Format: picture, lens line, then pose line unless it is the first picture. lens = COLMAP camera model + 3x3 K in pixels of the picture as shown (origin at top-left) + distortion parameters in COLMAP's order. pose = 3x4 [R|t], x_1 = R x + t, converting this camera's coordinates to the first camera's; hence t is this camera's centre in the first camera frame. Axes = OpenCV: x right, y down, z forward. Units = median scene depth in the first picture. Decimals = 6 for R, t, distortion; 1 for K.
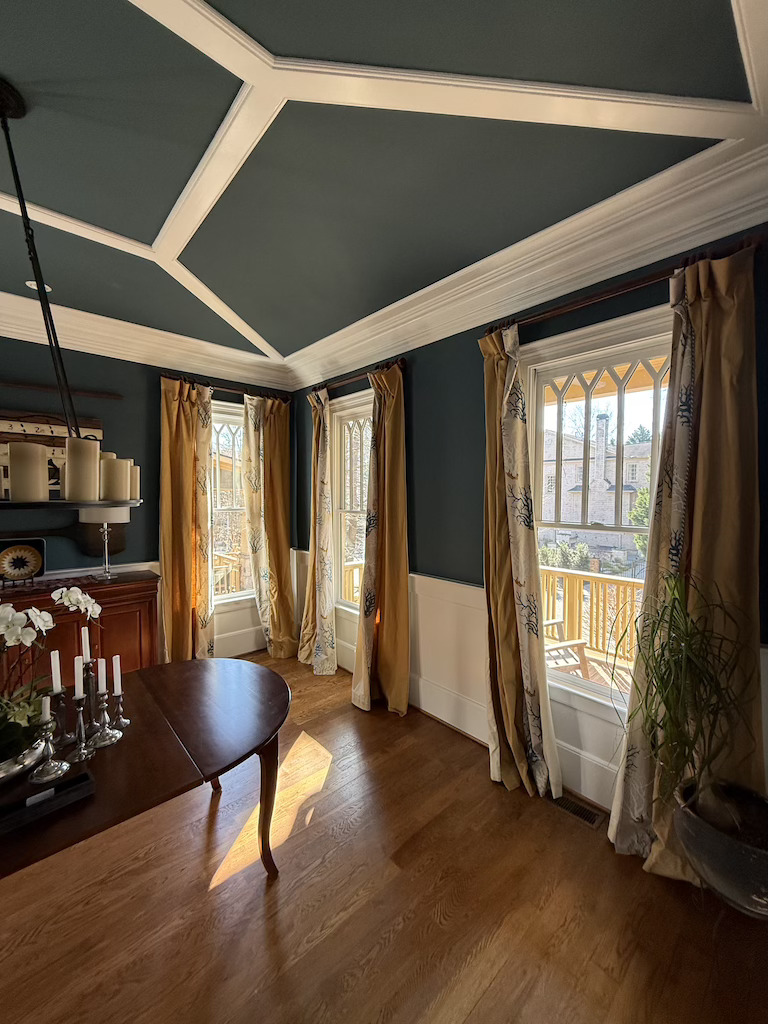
lens RADIAL K [[409.1, 0, 384.0], [0, 409.1, 510.5], [0, 0, 1]] dist [-0.000137, 0.000328]
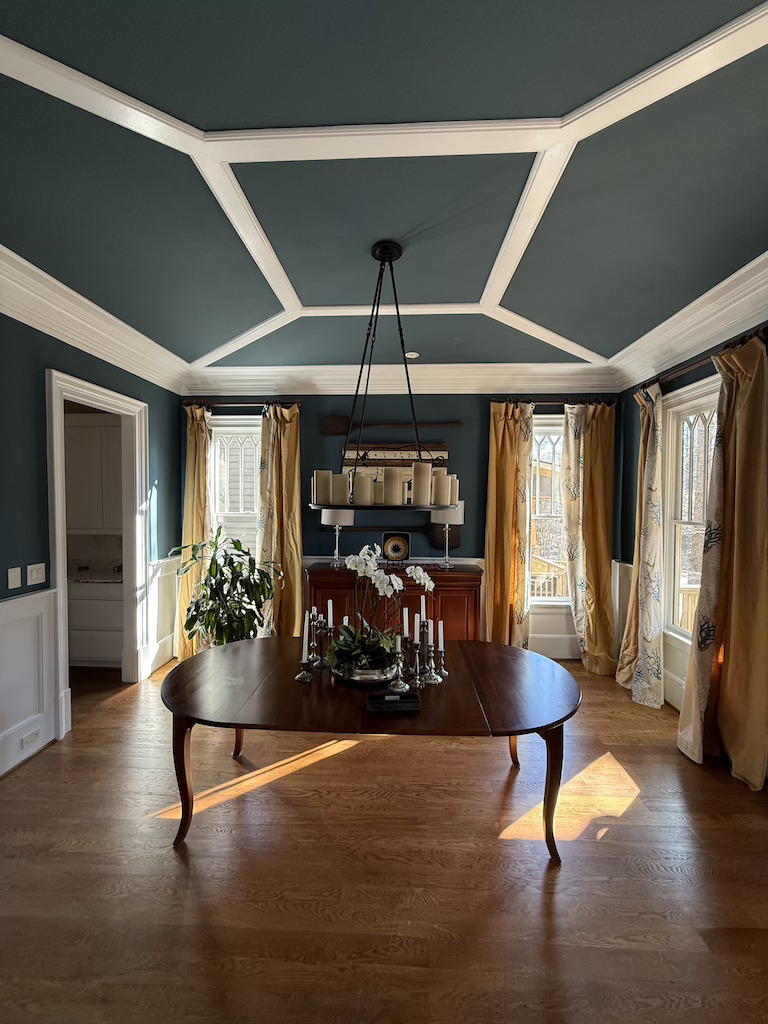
lens RADIAL K [[409.1, 0, 382.2], [0, 409.1, 508.0], [0, 0, 1]] dist [-0.000137, 0.000328]
pose [[0.707311, 0.014087, -0.706763, 0.091057], [-0.032776, 0.999380, -0.012882, 0.004869], [0.706143, 0.032276, 0.707334, -0.057840]]
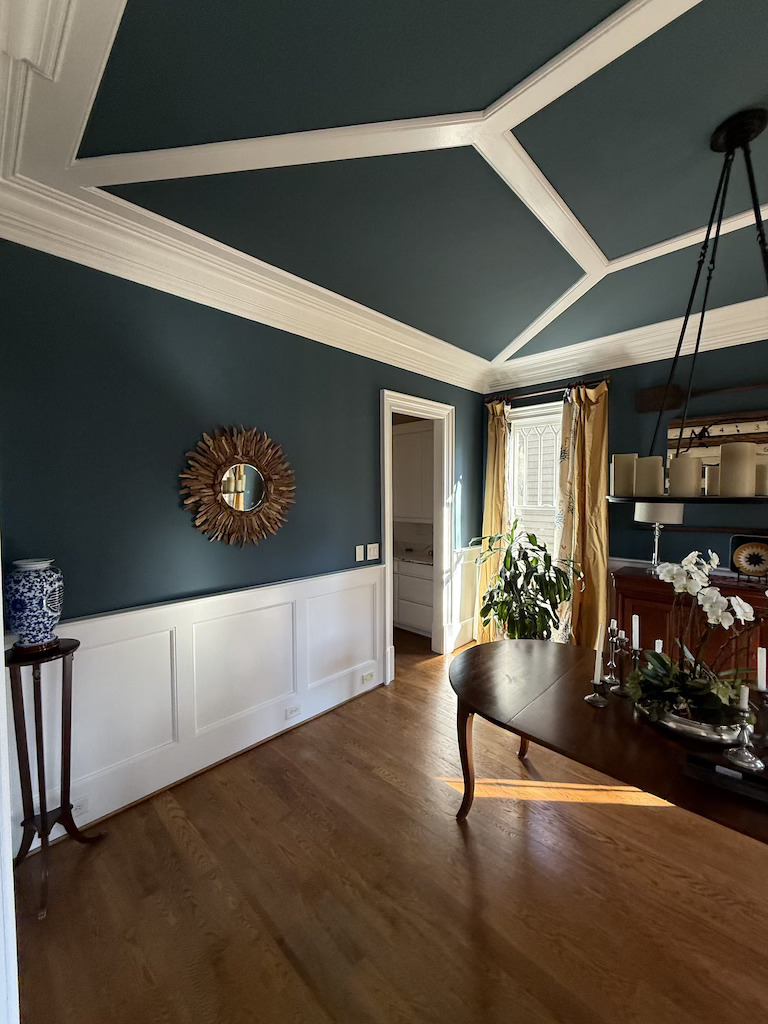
lens RADIAL K [[409.1, 0, 383.7], [0, 409.1, 509.6], [0, 0, 1]] dist [-0.000137, 0.000328]
pose [[0.065869, 0.036058, -0.997177, 0.064956], [-0.038587, 0.998691, 0.033564, 0.005003], [0.997082, 0.036267, 0.067174, 0.001282]]
